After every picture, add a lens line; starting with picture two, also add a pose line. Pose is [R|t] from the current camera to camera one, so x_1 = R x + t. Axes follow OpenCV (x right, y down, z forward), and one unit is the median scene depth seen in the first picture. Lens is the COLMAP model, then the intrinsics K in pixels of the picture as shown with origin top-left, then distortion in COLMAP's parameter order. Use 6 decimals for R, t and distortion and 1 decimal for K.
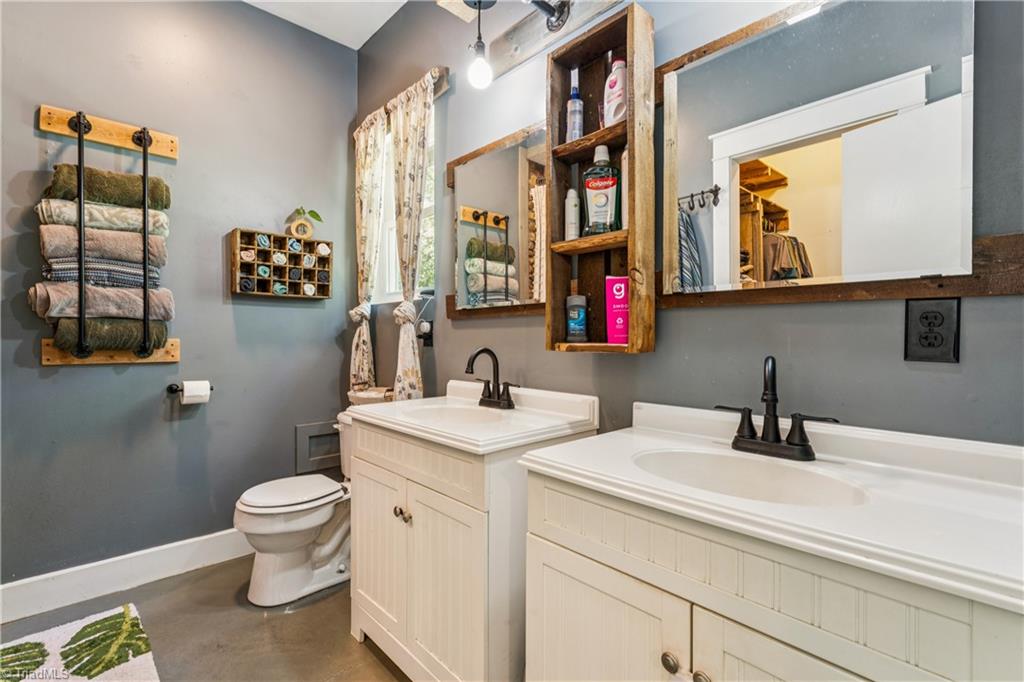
lens RADIAL K [[467.3, 0, 514.3], [0, 467.3, 339.7], [0, 0, 1]] dist [-0.005835, 0.002166]
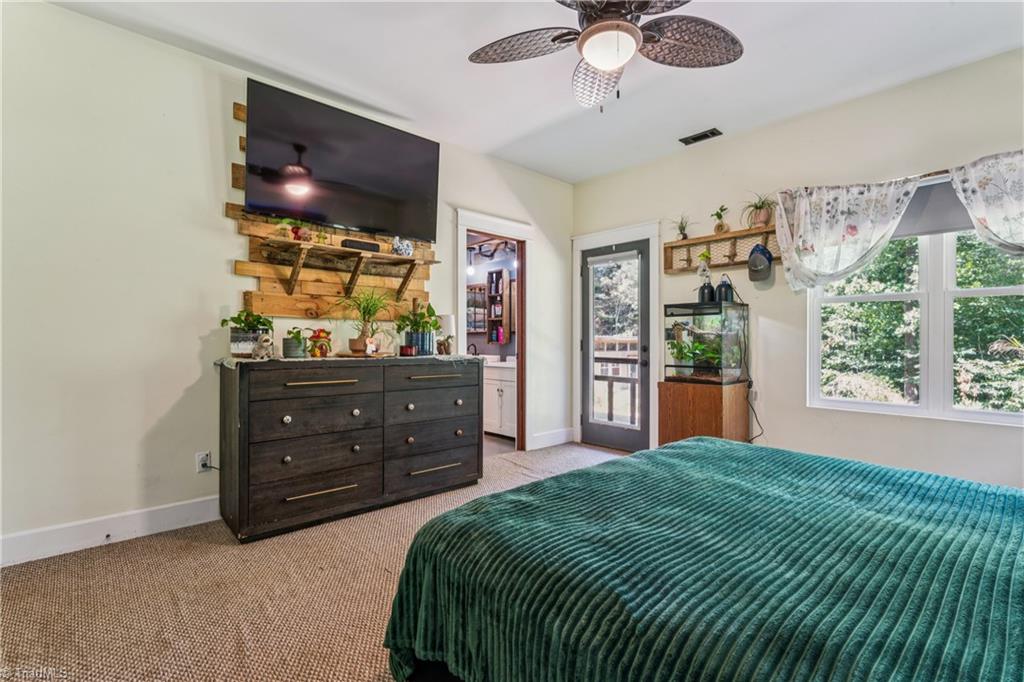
lens RADIAL K [[467.3, 0, 508.9], [0, 467.3, 340.7], [0, 0, 1]] dist [-0.005835, 0.002166]
pose [[0.999971, -0.000547, -0.007569, 0.296278], [0.000488, 0.999970, -0.007756, 0.027395], [0.007573, 0.007752, 0.999941, -3.161575]]
